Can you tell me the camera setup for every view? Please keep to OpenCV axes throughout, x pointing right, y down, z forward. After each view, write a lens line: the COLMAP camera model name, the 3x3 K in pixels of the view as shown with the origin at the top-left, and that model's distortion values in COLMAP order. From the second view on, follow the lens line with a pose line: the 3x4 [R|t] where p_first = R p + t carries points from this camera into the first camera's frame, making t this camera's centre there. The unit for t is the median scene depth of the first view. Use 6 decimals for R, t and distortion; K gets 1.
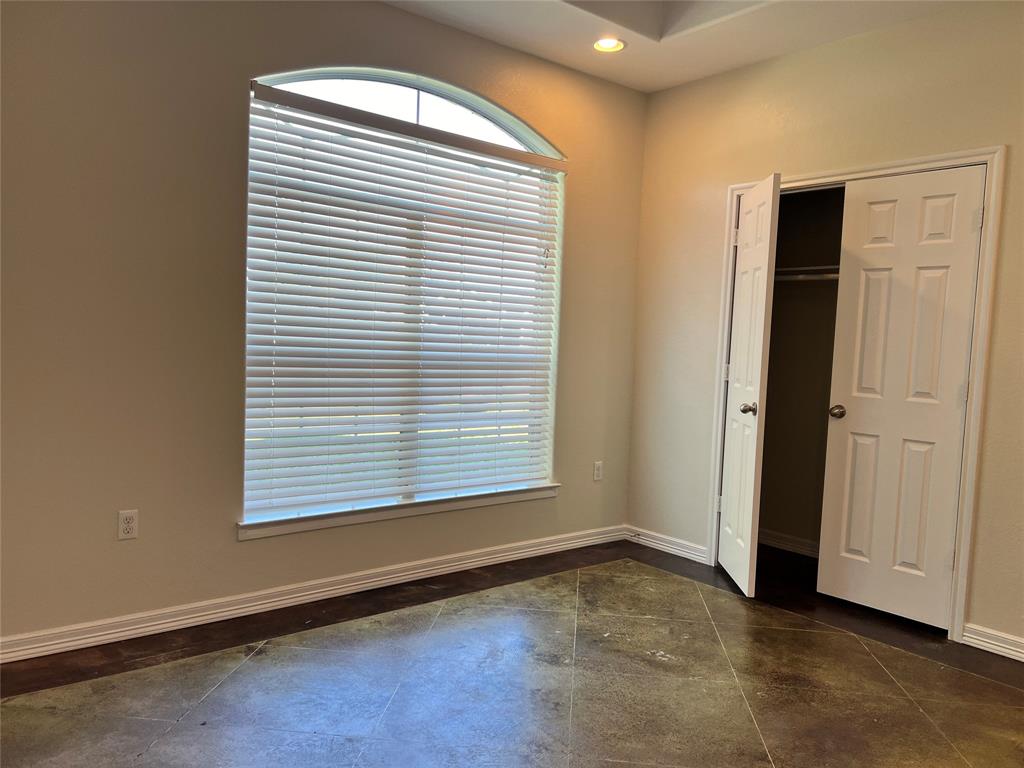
lens RADIAL K [[770.9, 0, 509.3], [0, 770.9, 388.0], [0, 0, 1]] dist [0.054209, -0.065289]
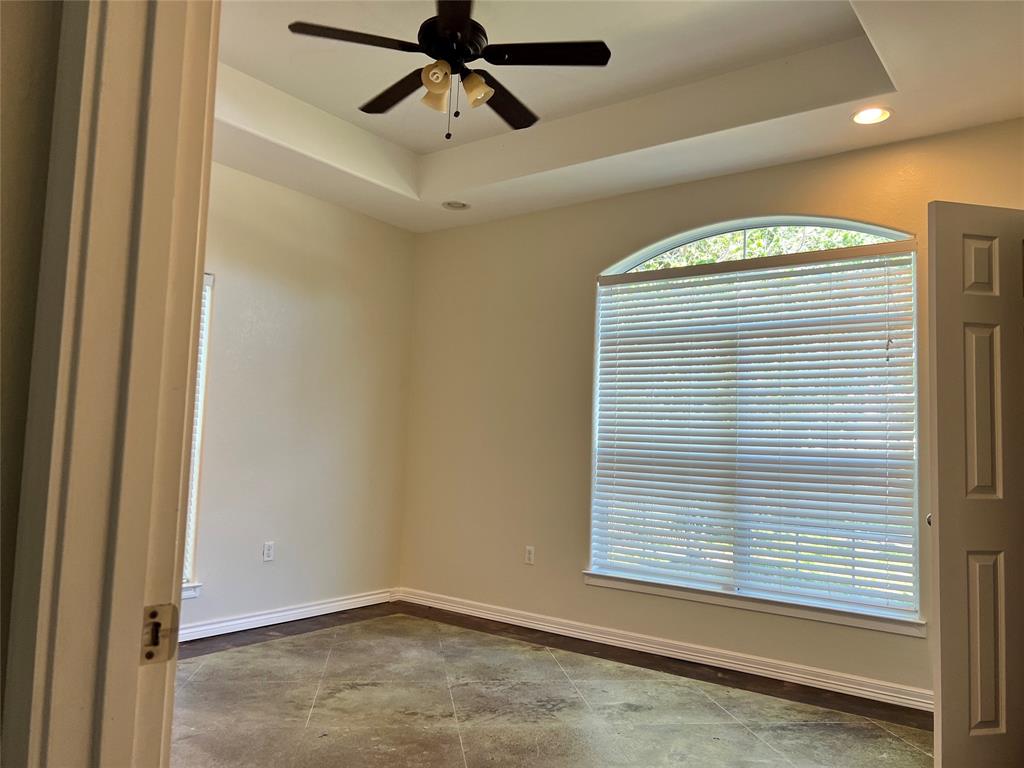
lens RADIAL K [[770.9, 0, 513.6], [0, 770.9, 381.9], [0, 0, 1]] dist [0.054209, -0.065289]
pose [[0.251581, -0.112025, -0.961331, 0.942899], [-0.090843, 0.986160, -0.138692, 0.034872], [0.963563, 0.122223, 0.237922, 0.439755]]
